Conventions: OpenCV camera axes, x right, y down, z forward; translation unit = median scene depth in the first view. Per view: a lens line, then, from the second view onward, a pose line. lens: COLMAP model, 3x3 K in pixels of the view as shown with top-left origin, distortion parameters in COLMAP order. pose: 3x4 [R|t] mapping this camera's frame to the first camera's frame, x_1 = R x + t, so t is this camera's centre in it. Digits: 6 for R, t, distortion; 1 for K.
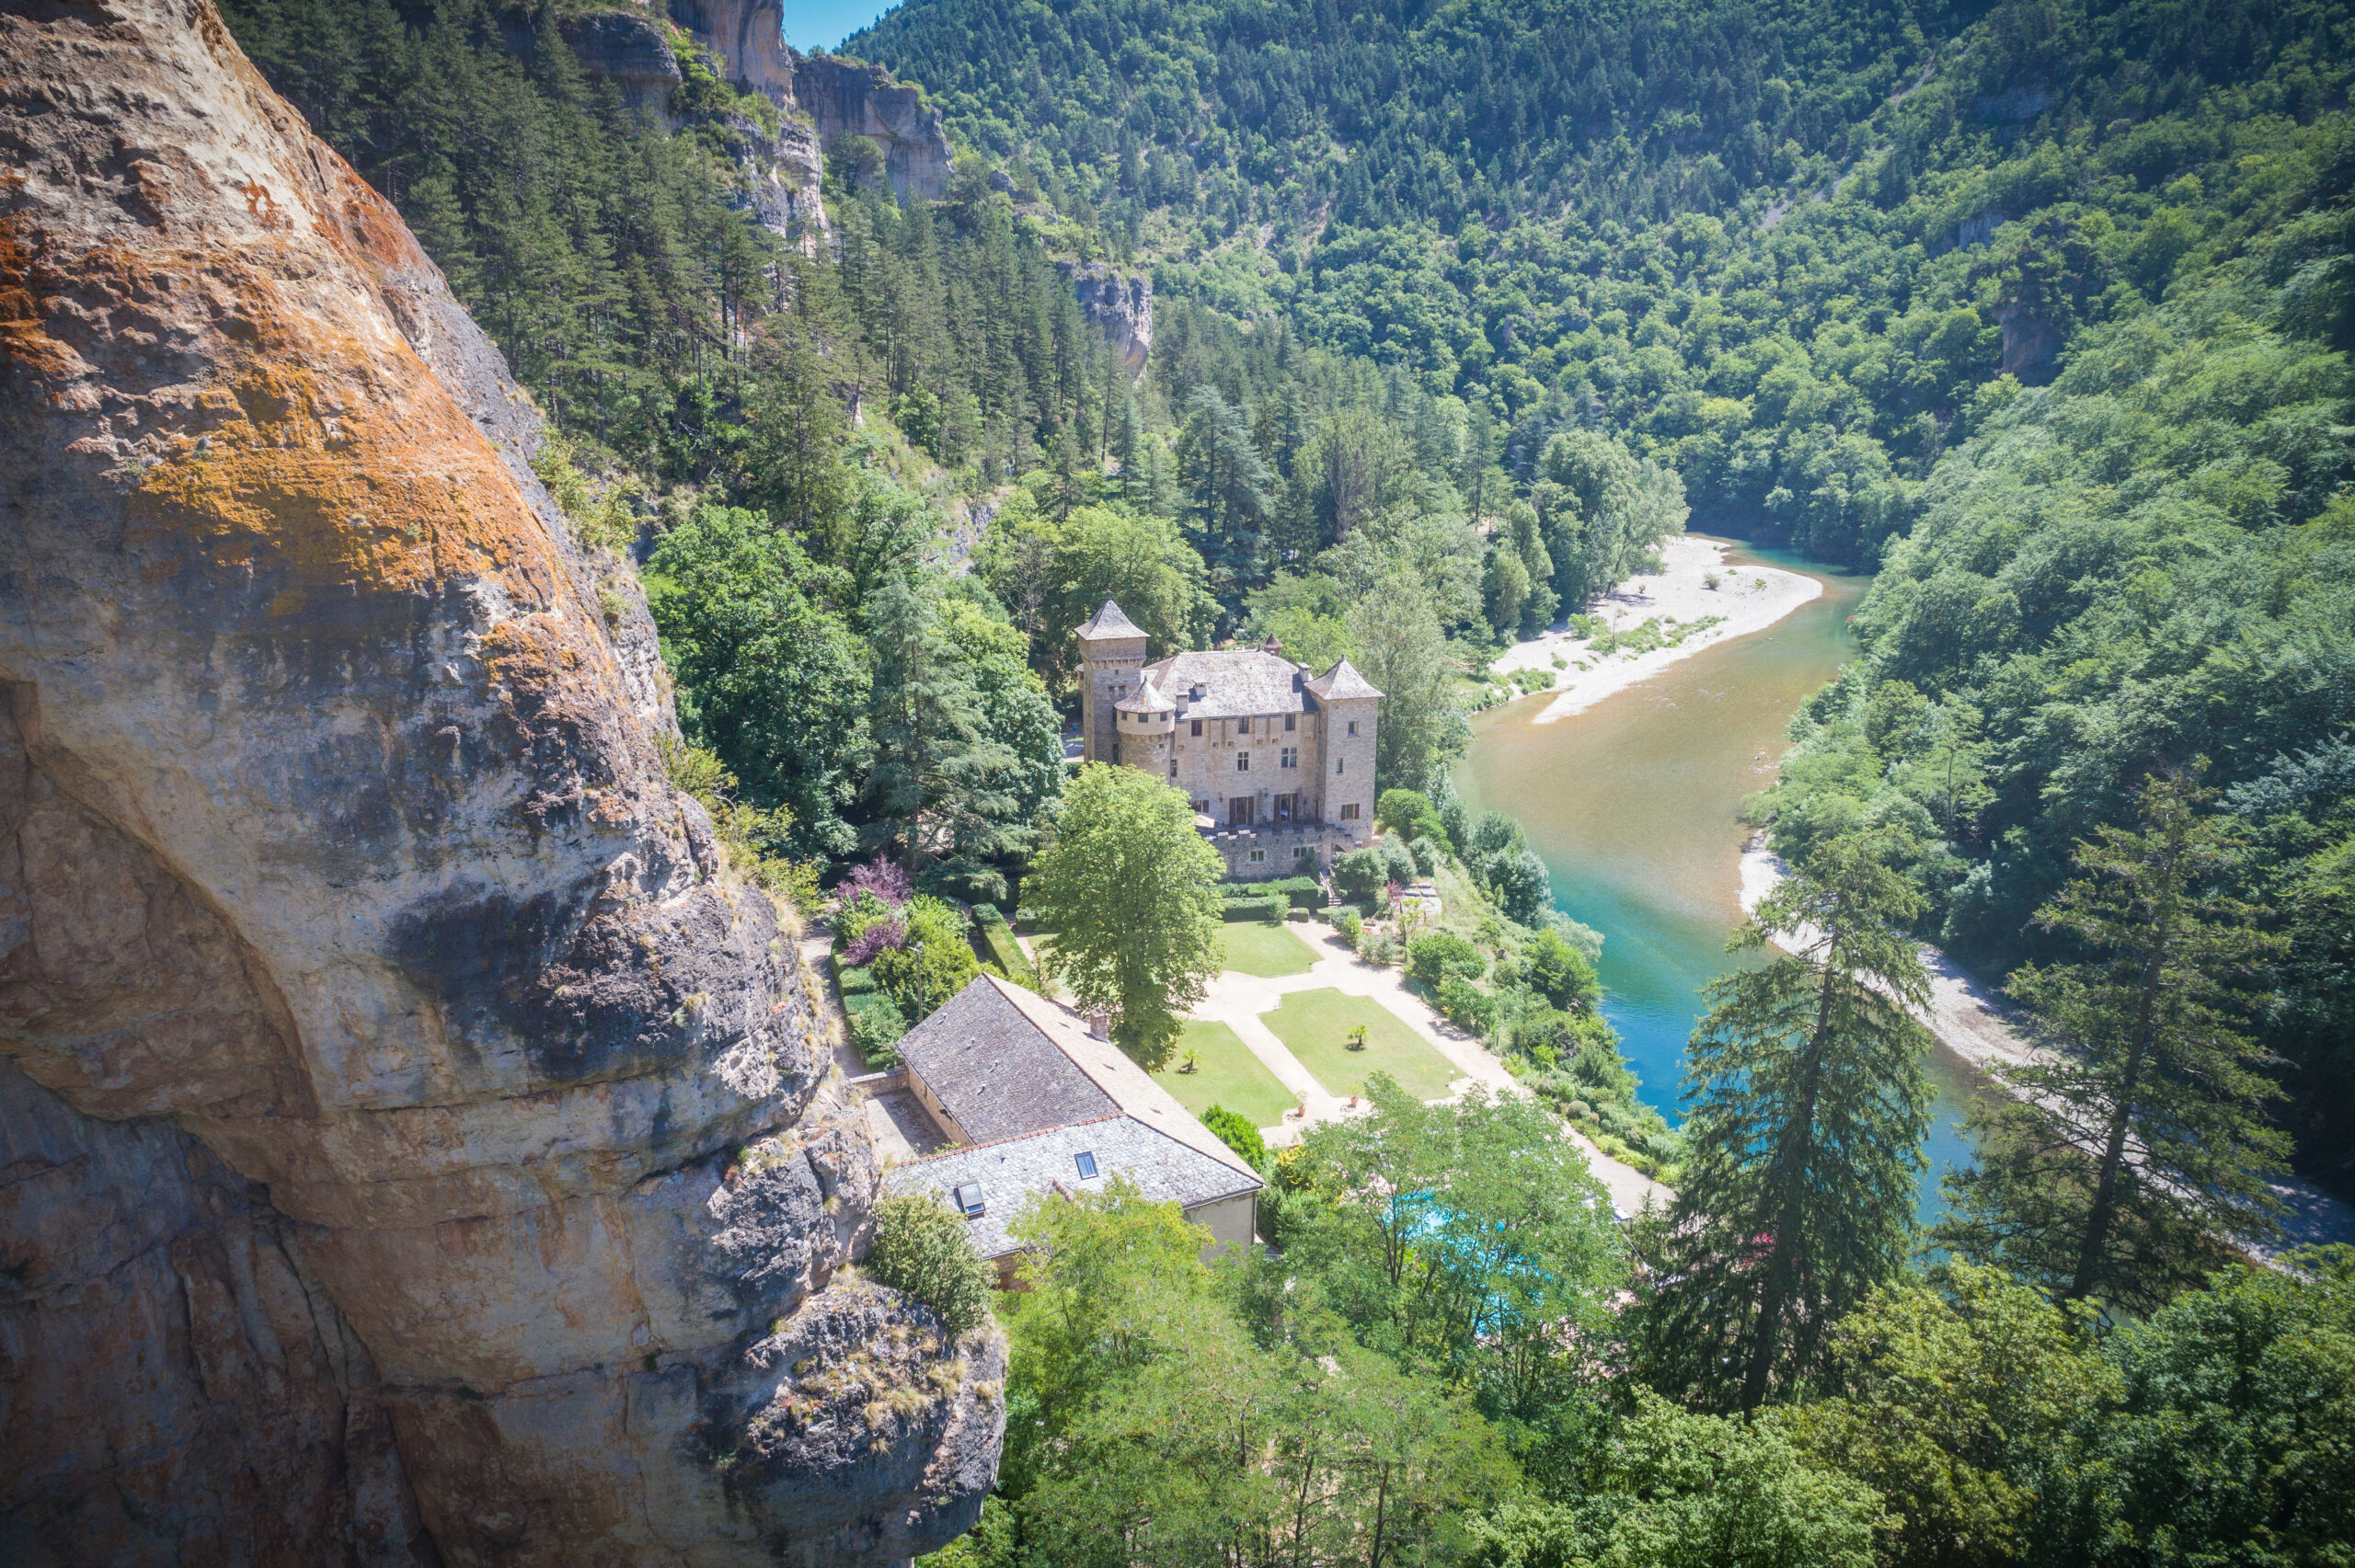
lens RADIAL K [[1588.4, 0, 1177.0], [0, 1588.4, 785.6], [0, 0, 1]] dist [-0.000890, 0.005318]
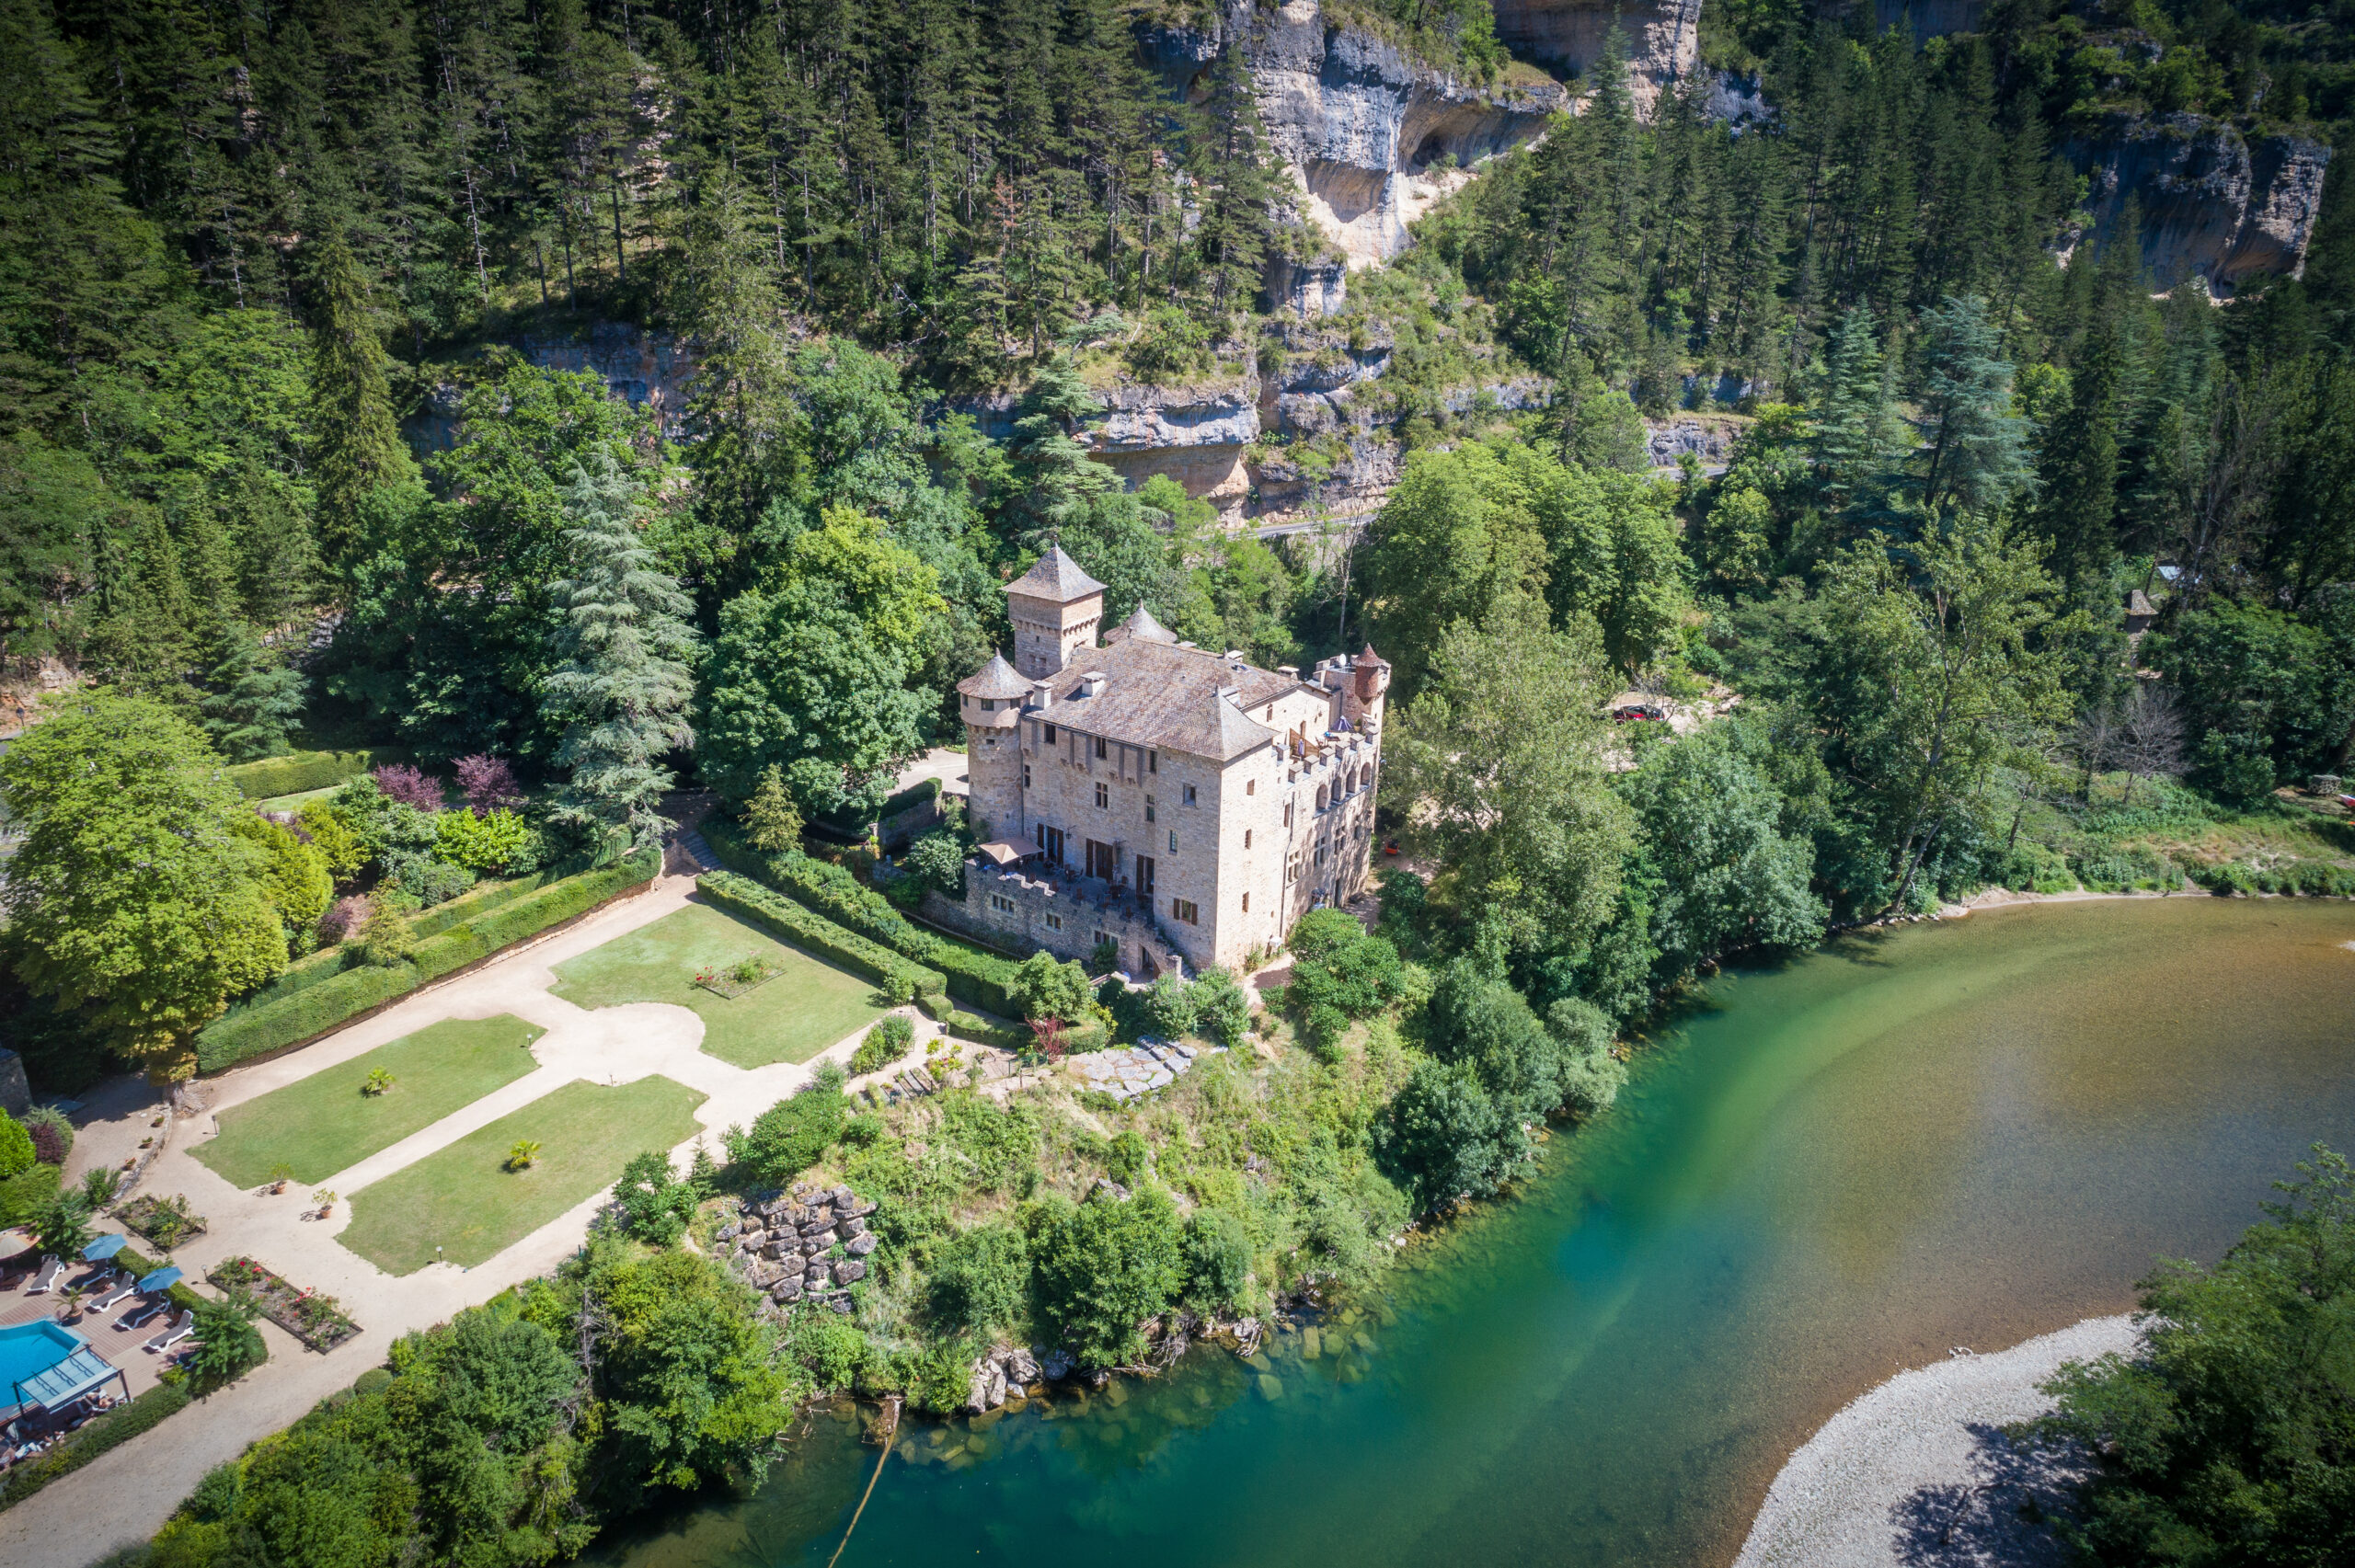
lens RADIAL K [[1588.4, 0, 1173.6], [0, 1588.4, 783.4], [0, 0, 1]] dist [-0.000890, 0.005318]
pose [[0.625918, 0.284806, -0.726025, 0.304918], [-0.235909, 0.956464, 0.171822, -0.079436], [0.743353, 0.063730, 0.665856, 0.278299]]
